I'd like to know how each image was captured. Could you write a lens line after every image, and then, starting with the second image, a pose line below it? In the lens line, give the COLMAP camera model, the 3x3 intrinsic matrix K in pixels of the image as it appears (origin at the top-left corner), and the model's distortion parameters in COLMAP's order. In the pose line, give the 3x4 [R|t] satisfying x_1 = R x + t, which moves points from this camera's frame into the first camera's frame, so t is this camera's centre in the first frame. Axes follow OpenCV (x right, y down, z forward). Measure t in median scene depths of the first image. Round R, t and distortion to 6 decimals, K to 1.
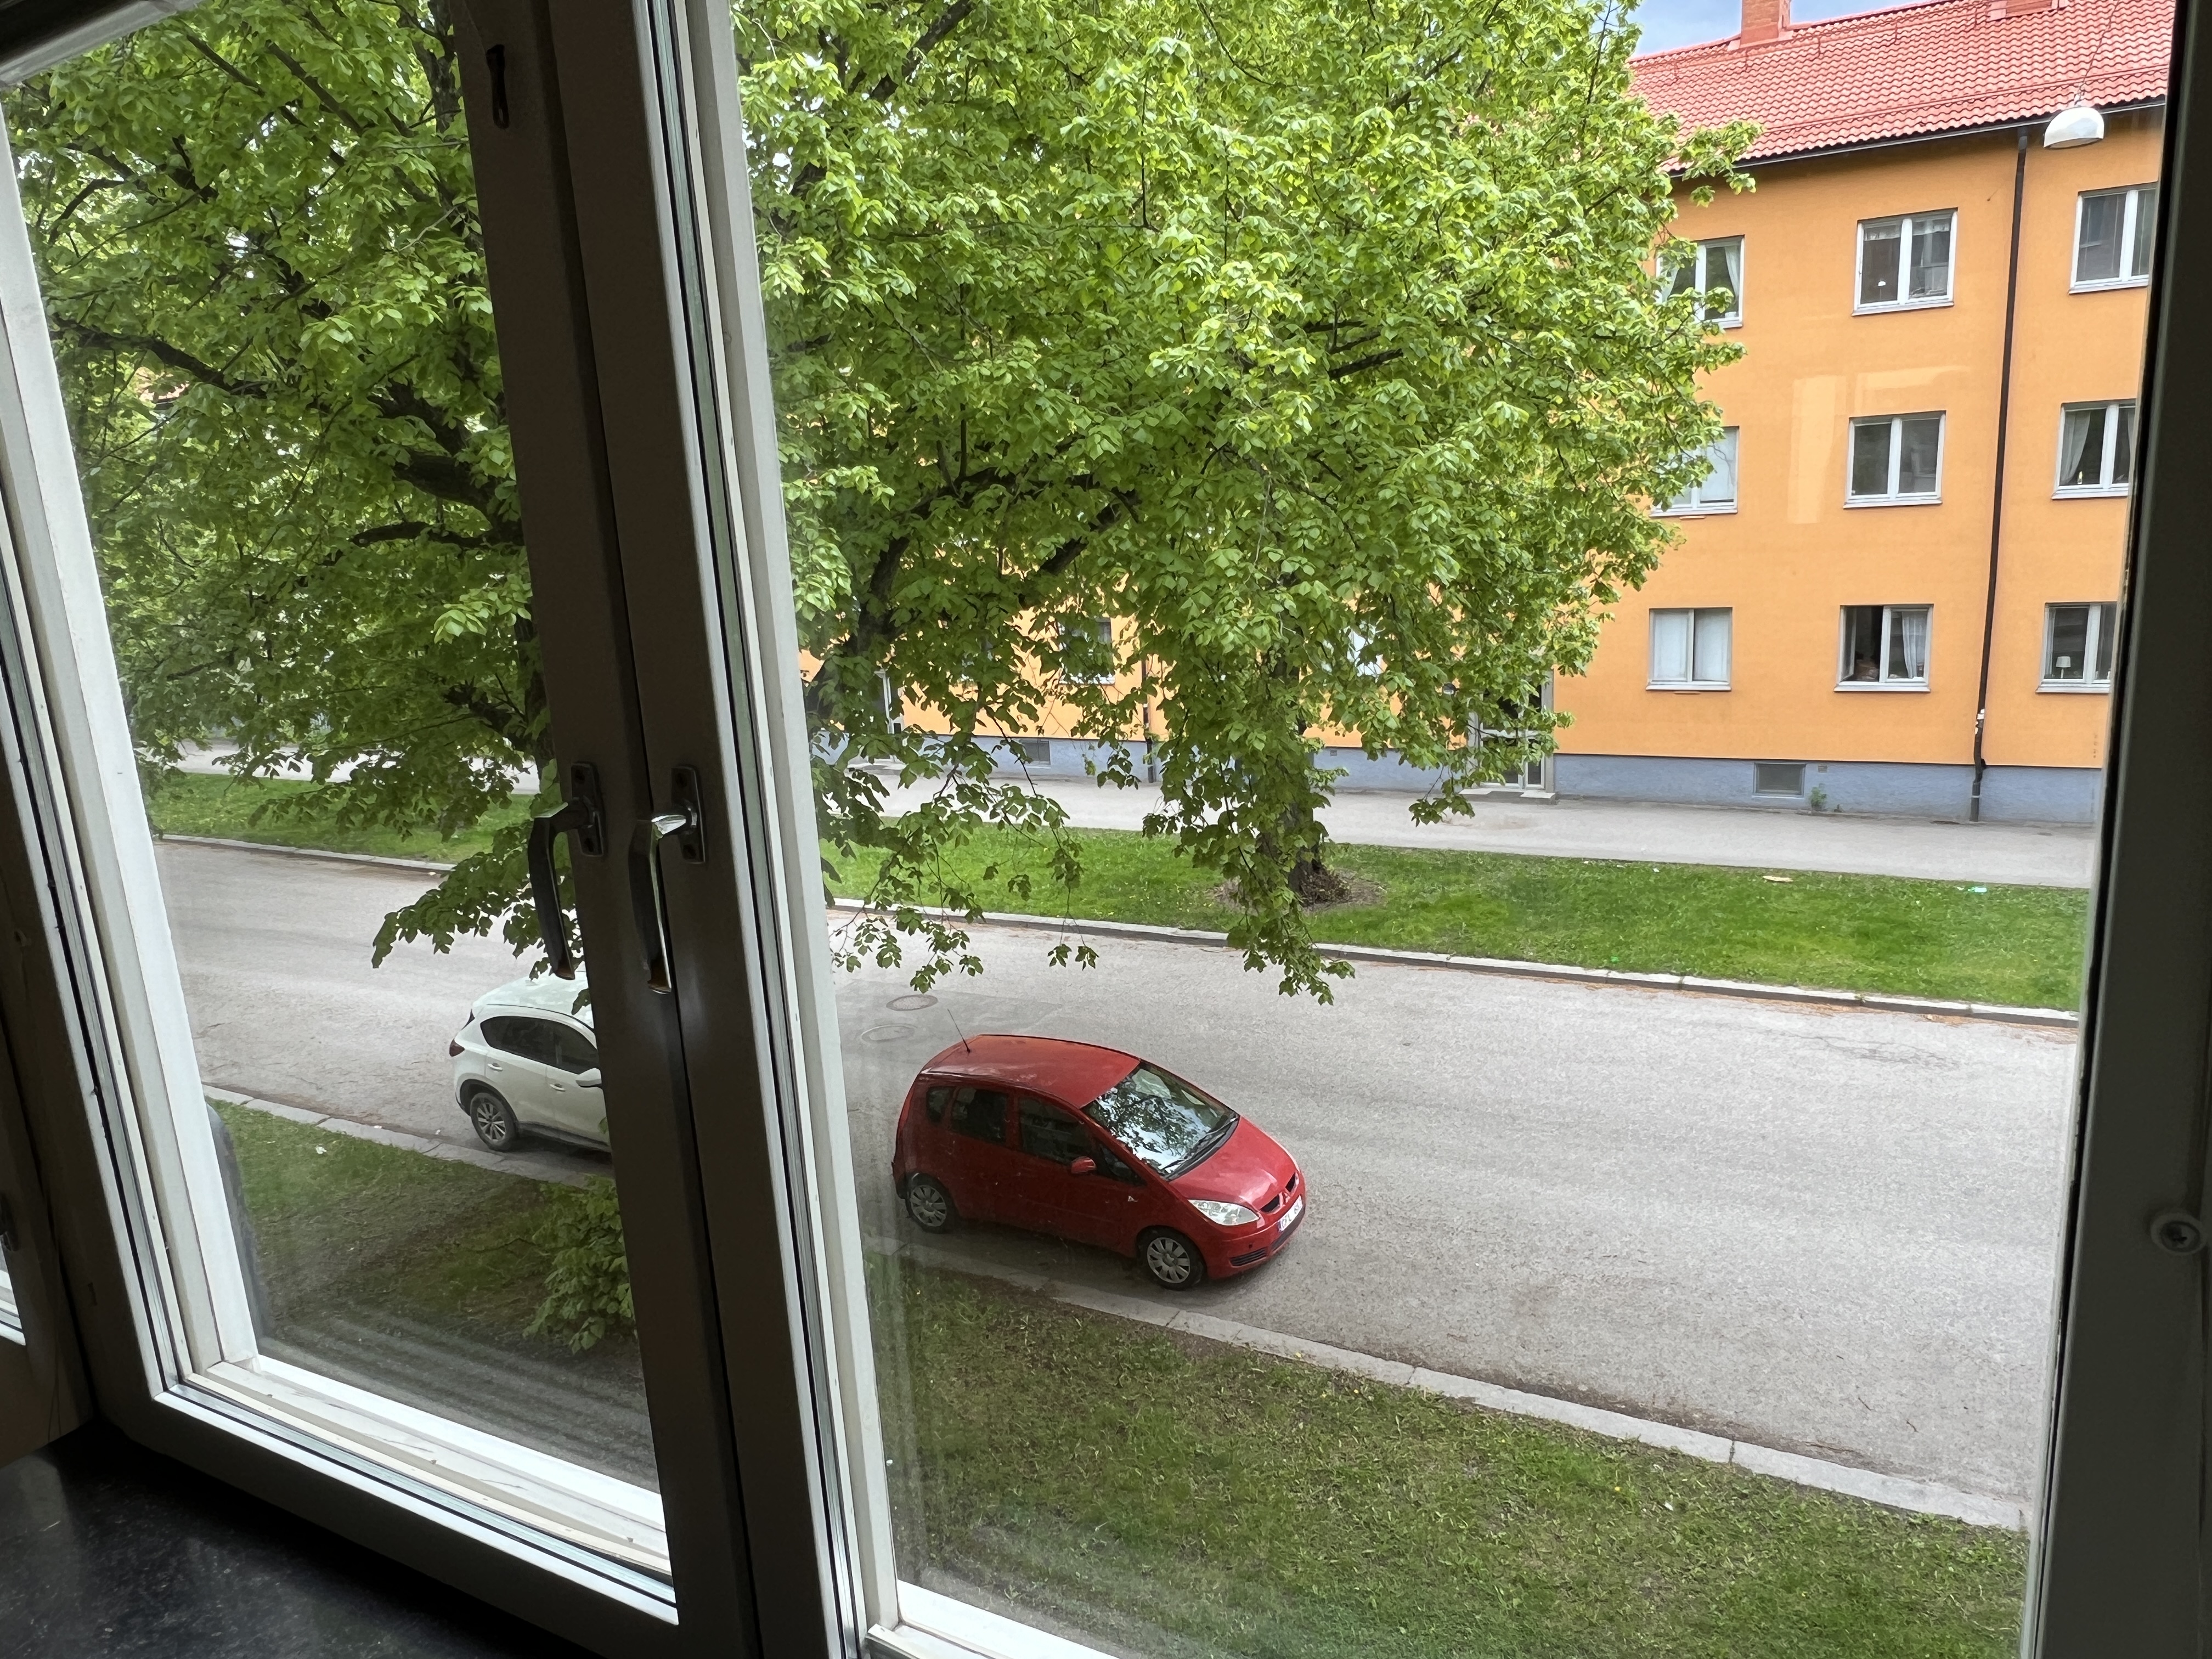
lens RADIAL K [[1493.6, 0, 1107.5], [0, 1493.6, 826.6], [0, 0, 1]] dist [0.000513, -0.000557]
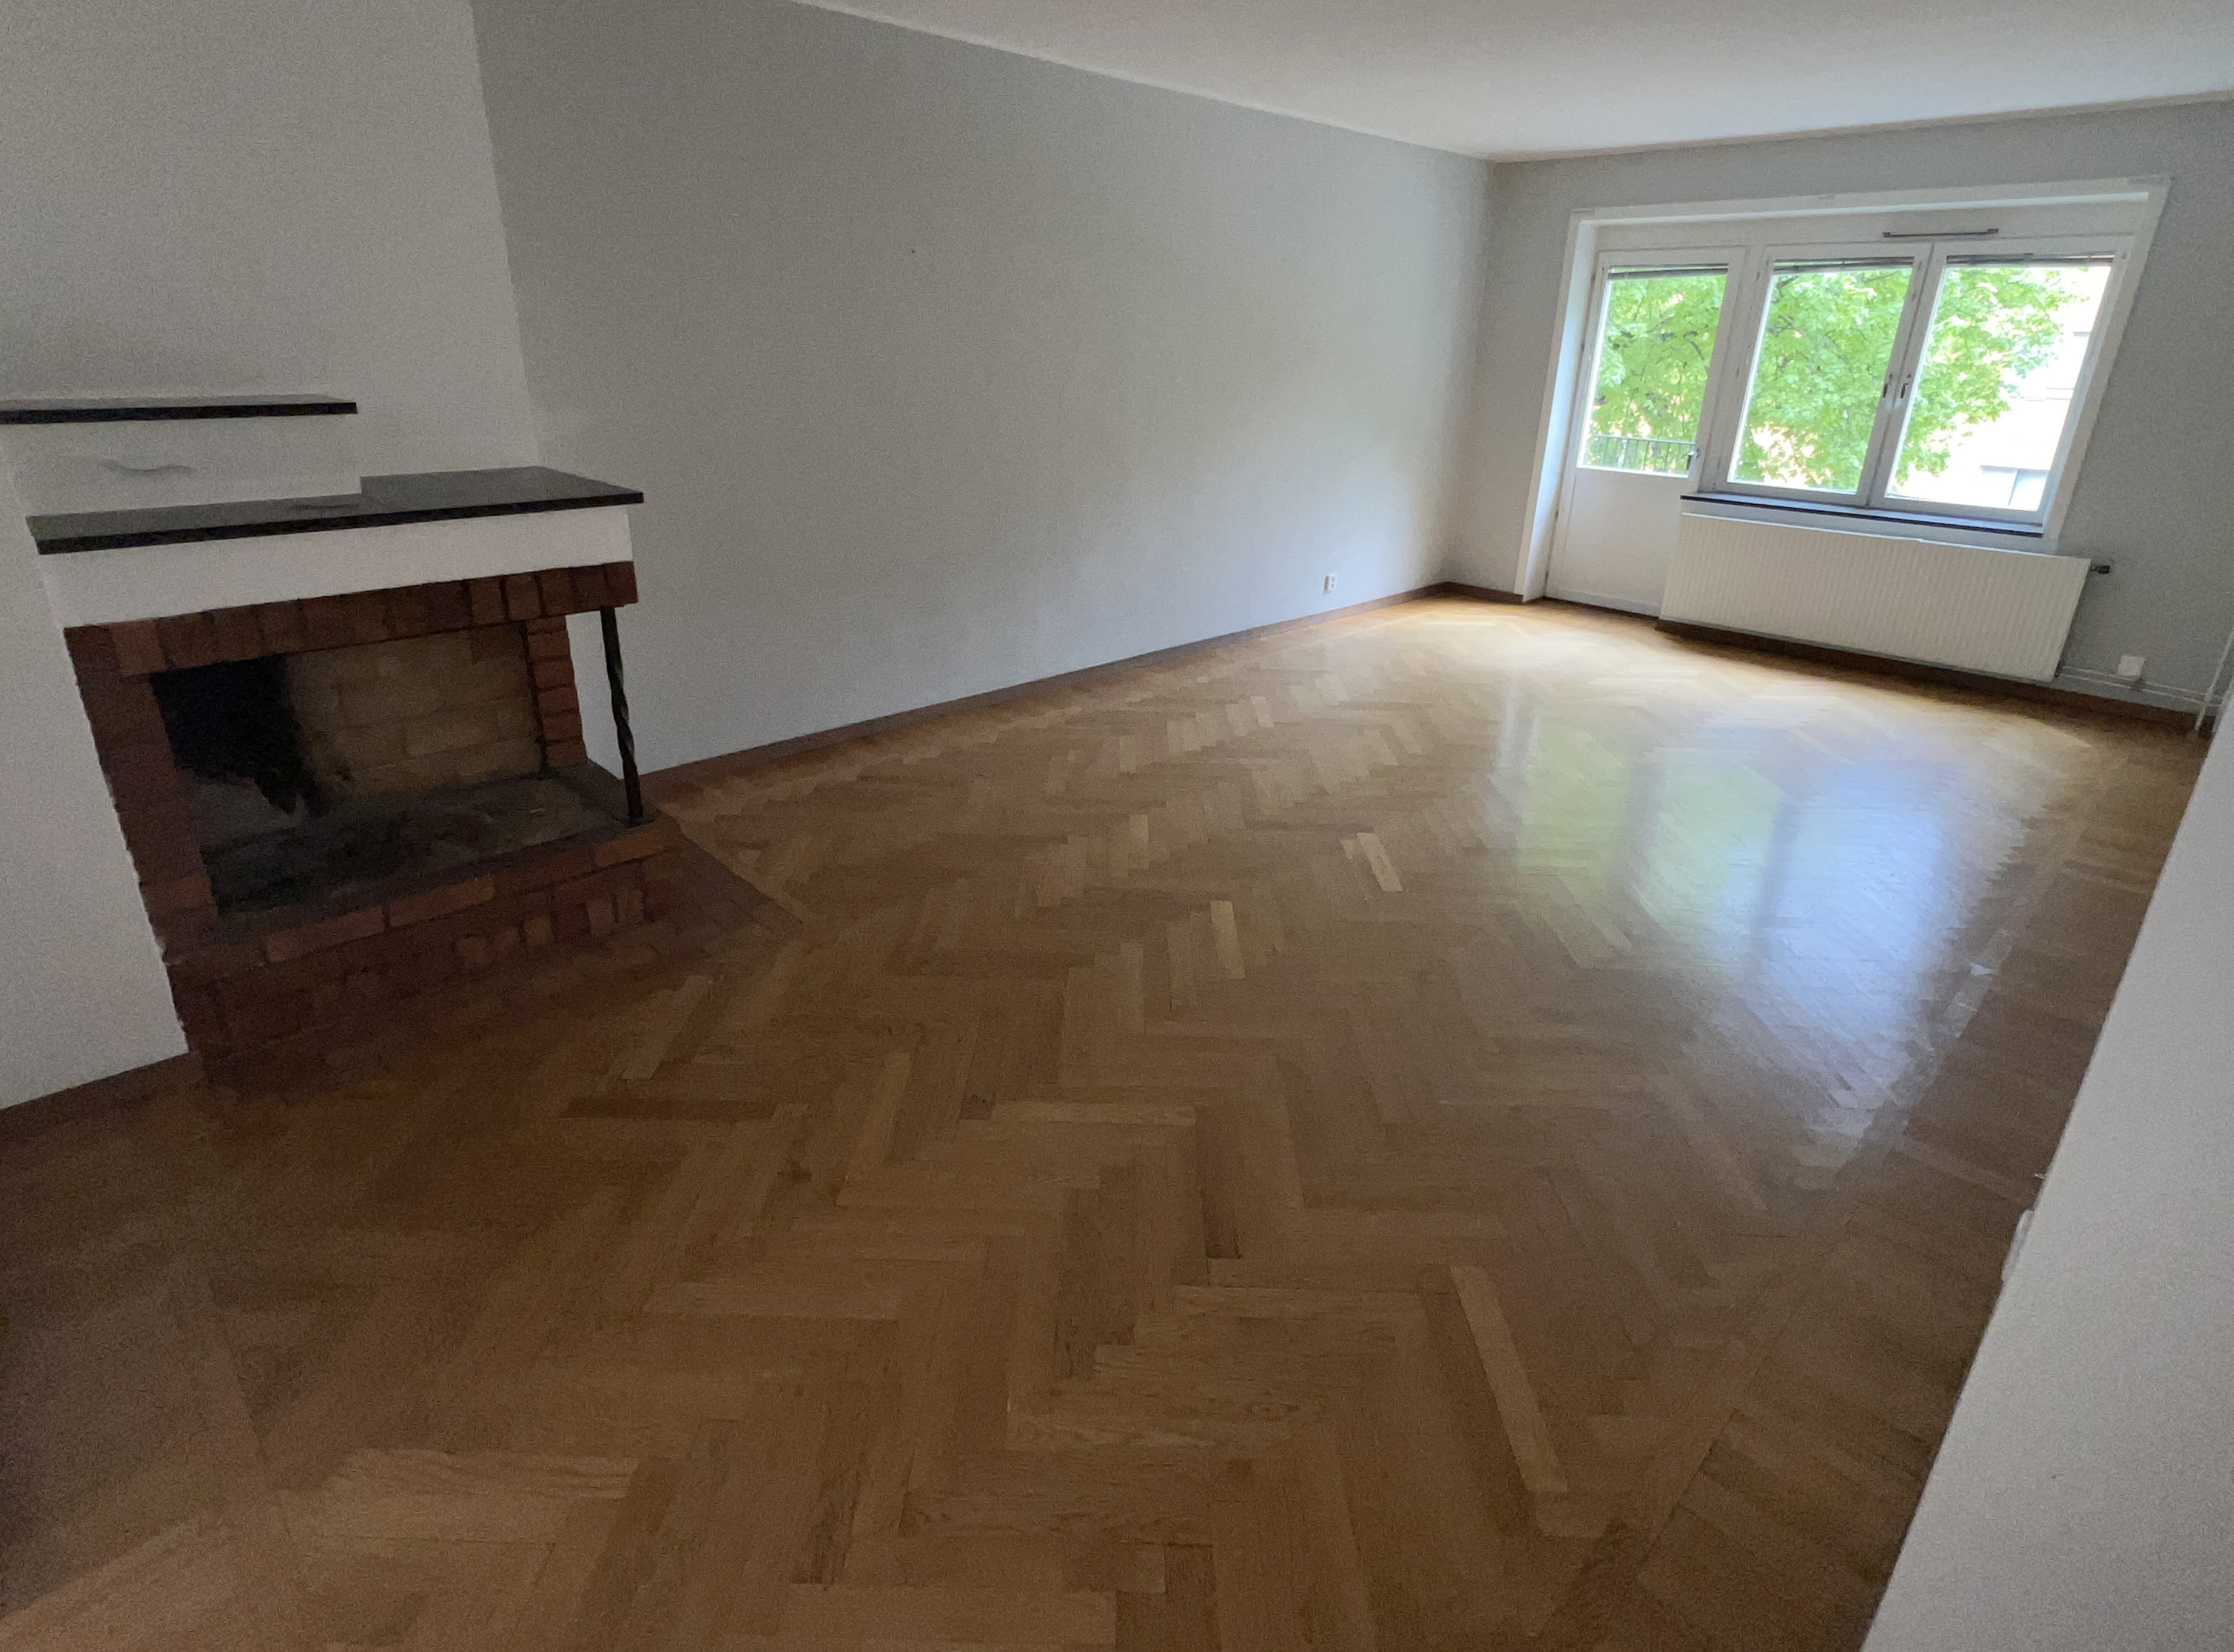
lens RADIAL K [[1149.4, 0, 1107.5], [0, 1149.4, 776.3], [0, 0, 1]] dist [-0.002865, -0.000591]
pose [[0.954850, 0.174411, -0.240505, -0.300992], [-0.136041, 0.976366, 0.167937, 0.196788], [0.264111, -0.127636, 0.956010, -0.770873]]
